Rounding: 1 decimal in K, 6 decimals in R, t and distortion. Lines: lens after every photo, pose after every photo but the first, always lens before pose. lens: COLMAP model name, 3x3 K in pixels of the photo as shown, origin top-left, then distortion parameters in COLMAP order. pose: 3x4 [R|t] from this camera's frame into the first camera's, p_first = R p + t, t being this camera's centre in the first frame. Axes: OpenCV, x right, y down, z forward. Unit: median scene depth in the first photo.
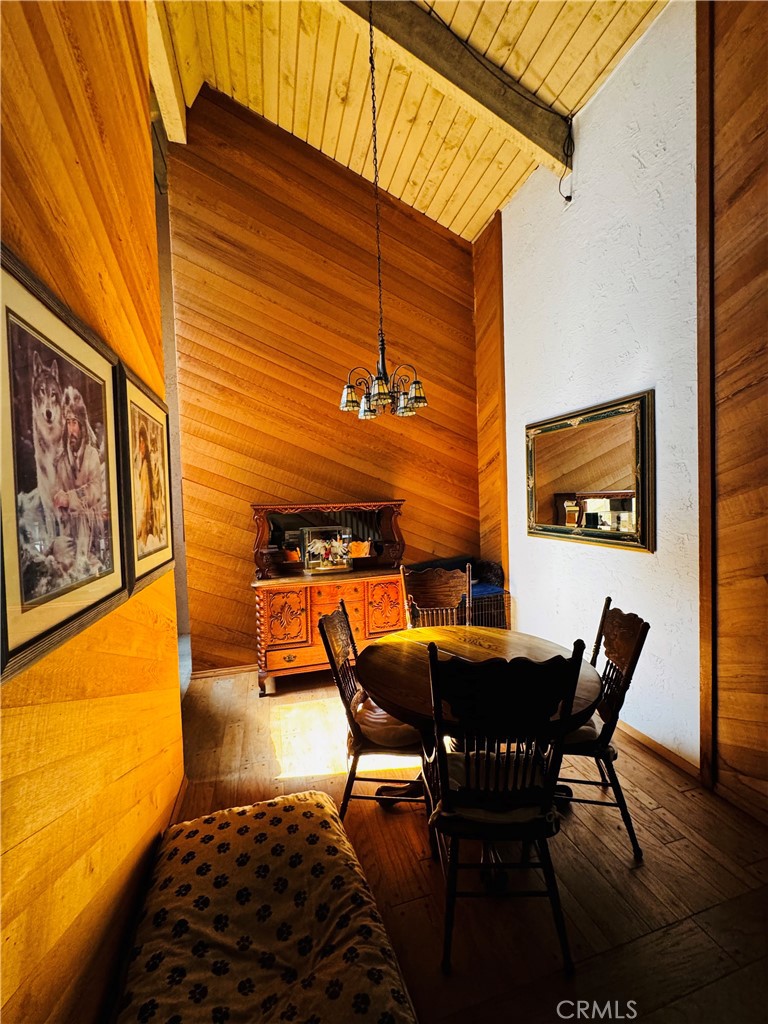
lens RADIAL K [[408.3, 0, 384.0], [0, 408.3, 512.0], [0, 0, 1]] dist [-0.000771, 0.000159]
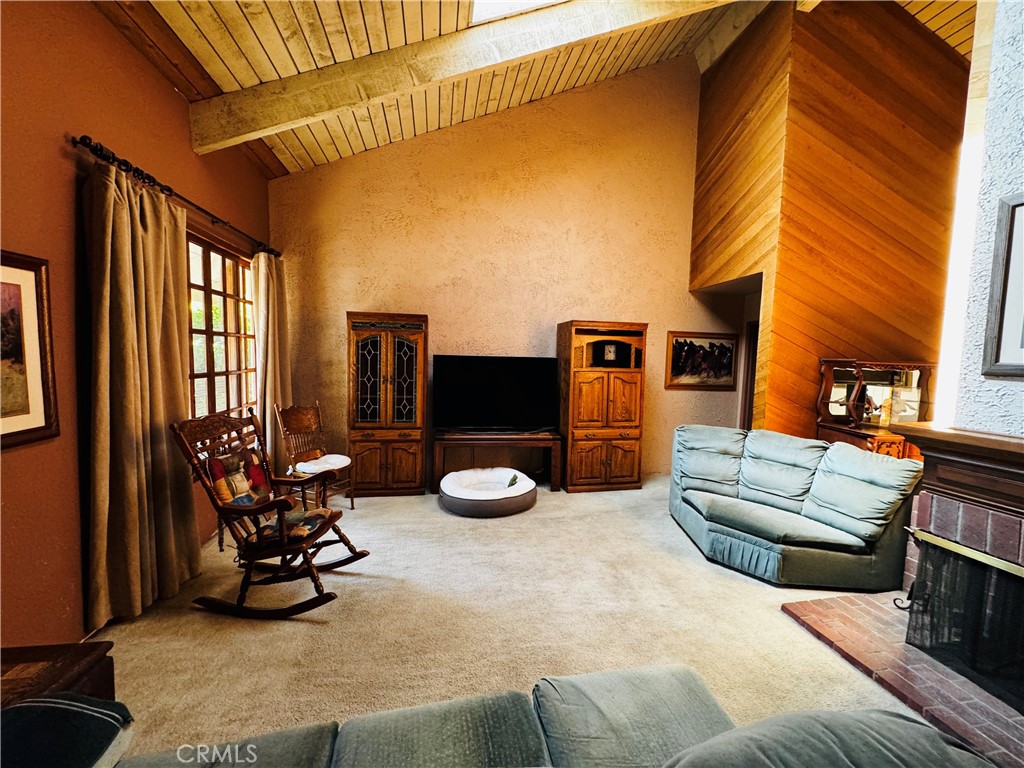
lens RADIAL K [[408.3, 0, 512.0], [0, 408.3, 384.0], [0, 0, 1]] dist [-0.000771, 0.000159]
pose [[0.993946, 0.065061, -0.088535, -1.044951], [-0.061317, 0.997131, 0.044374, 0.049633], [0.091168, -0.038676, 0.995084, -0.144705]]
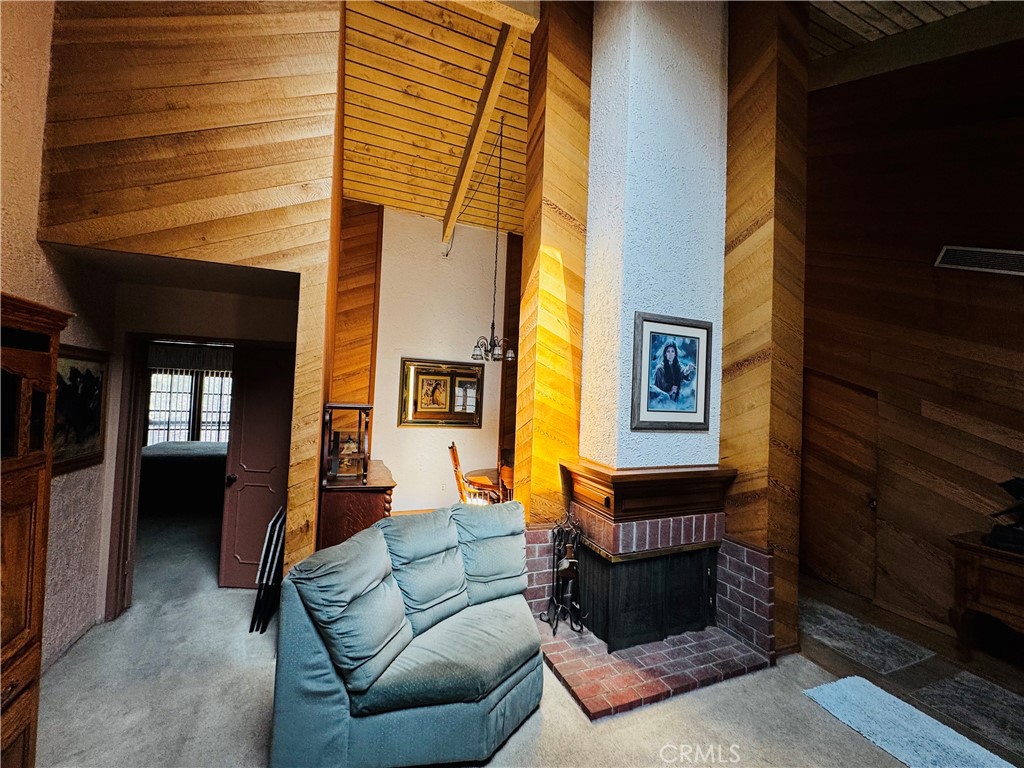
lens RADIAL K [[408.3, 0, 512.0], [0, 408.3, 384.0], [0, 0, 1]] dist [-0.000771, 0.000159]
pose [[-0.119016, 0.064513, 0.990794, -1.219720], [-0.003796, 0.997850, -0.065428, -0.007717], [-0.992885, -0.011548, -0.118515, 0.730541]]
